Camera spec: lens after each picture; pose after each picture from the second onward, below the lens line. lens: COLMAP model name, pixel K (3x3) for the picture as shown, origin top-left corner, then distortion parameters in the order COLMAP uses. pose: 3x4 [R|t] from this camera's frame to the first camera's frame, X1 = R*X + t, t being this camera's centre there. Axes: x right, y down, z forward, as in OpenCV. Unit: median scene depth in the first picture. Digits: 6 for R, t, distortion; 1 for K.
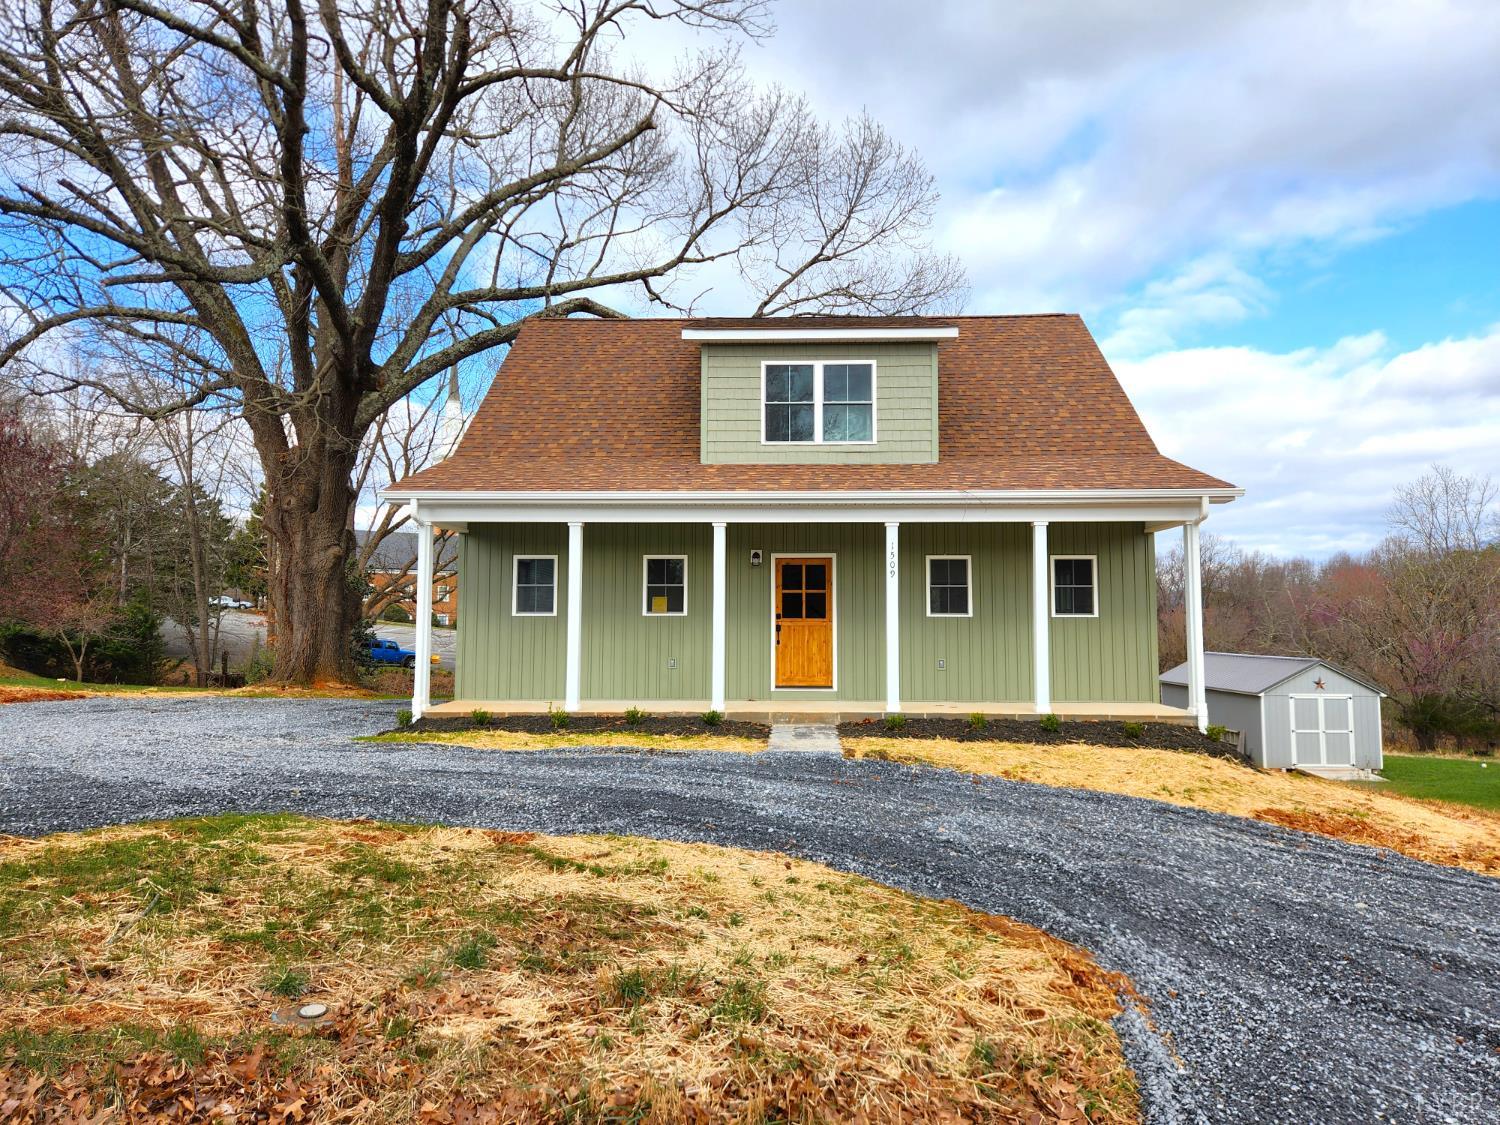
lens RADIAL K [[1065.3, 0, 750.0], [0, 1065.3, 562.5], [0, 0, 1]] dist [0.044689, -0.095650]
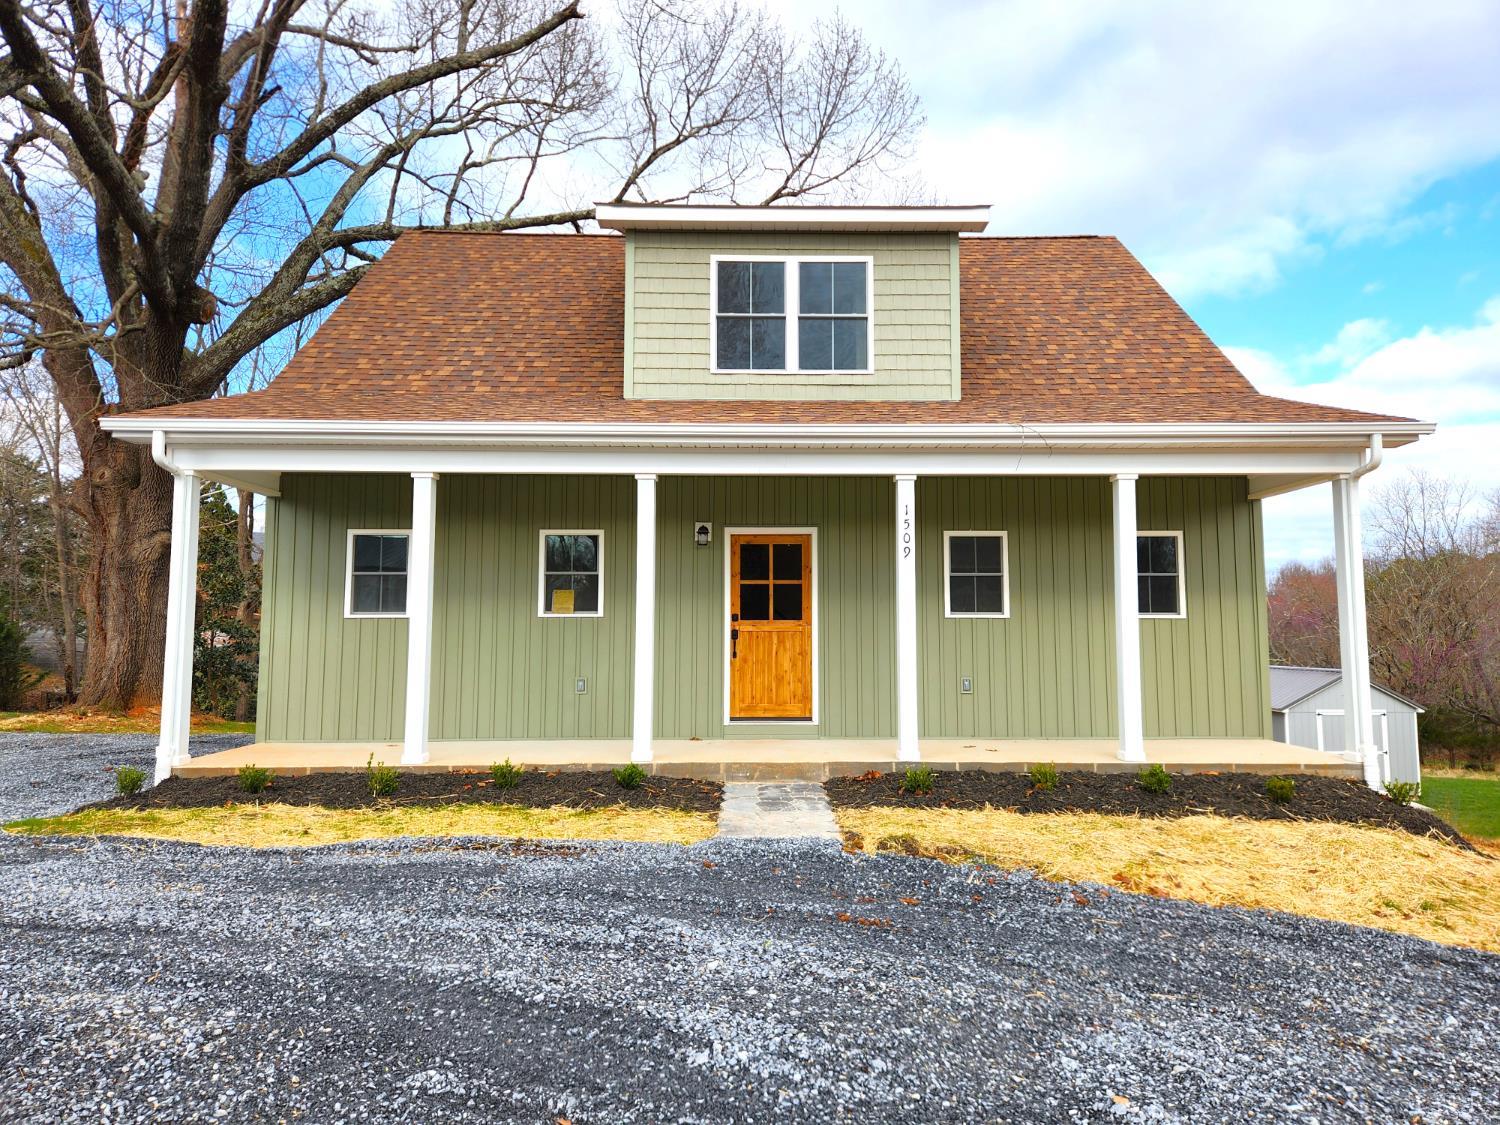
lens RADIAL K [[1021.9, 0, 780.6], [0, 1021.9, 556.7], [0, 0, 1]] dist [0.062604, -0.078638]
pose [[0.997272, 0.002955, 0.073760, 0.007083], [-0.001742, 0.999862, -0.016508, 0.021699], [-0.073799, 0.016335, 0.997139, 0.328883]]
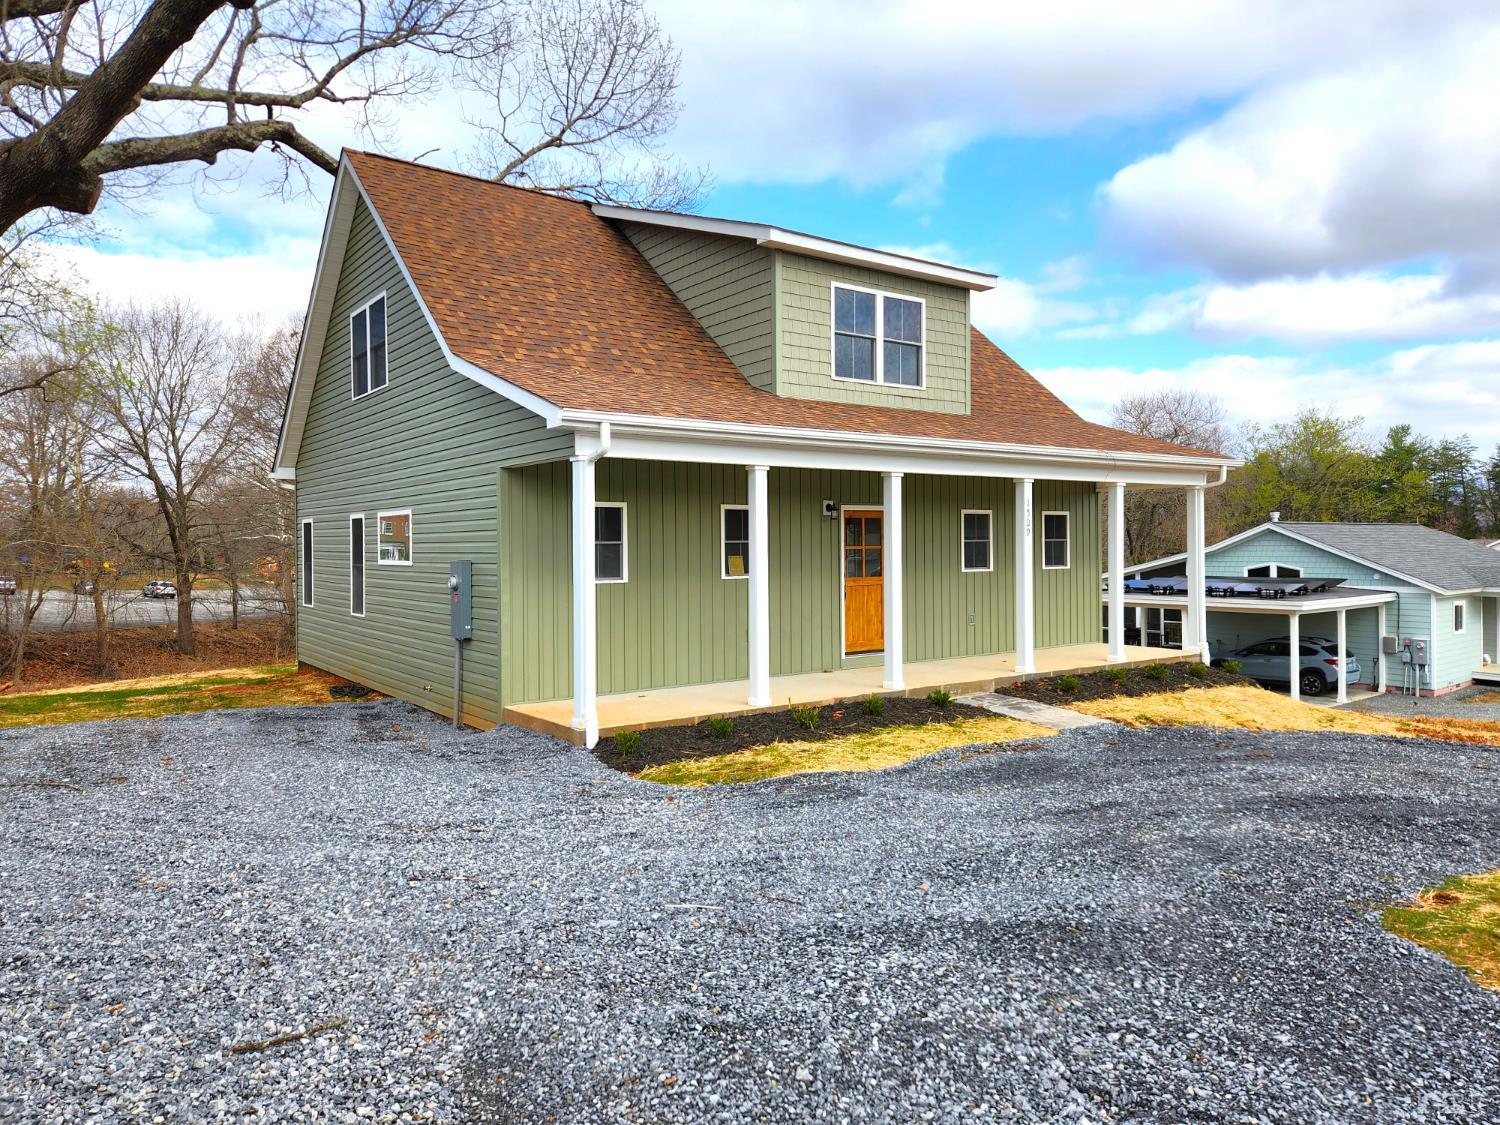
lens RADIAL K [[1076.0, 0, 750.0], [0, 1076.0, 562.5], [0, 0, 1]] dist [0.041779, -0.001653]
pose [[0.753120, -0.020723, 0.657556, -0.627920], [-0.024212, 0.997954, 0.059181, -0.011940], [-0.657437, -0.060491, 0.751077, 0.378844]]
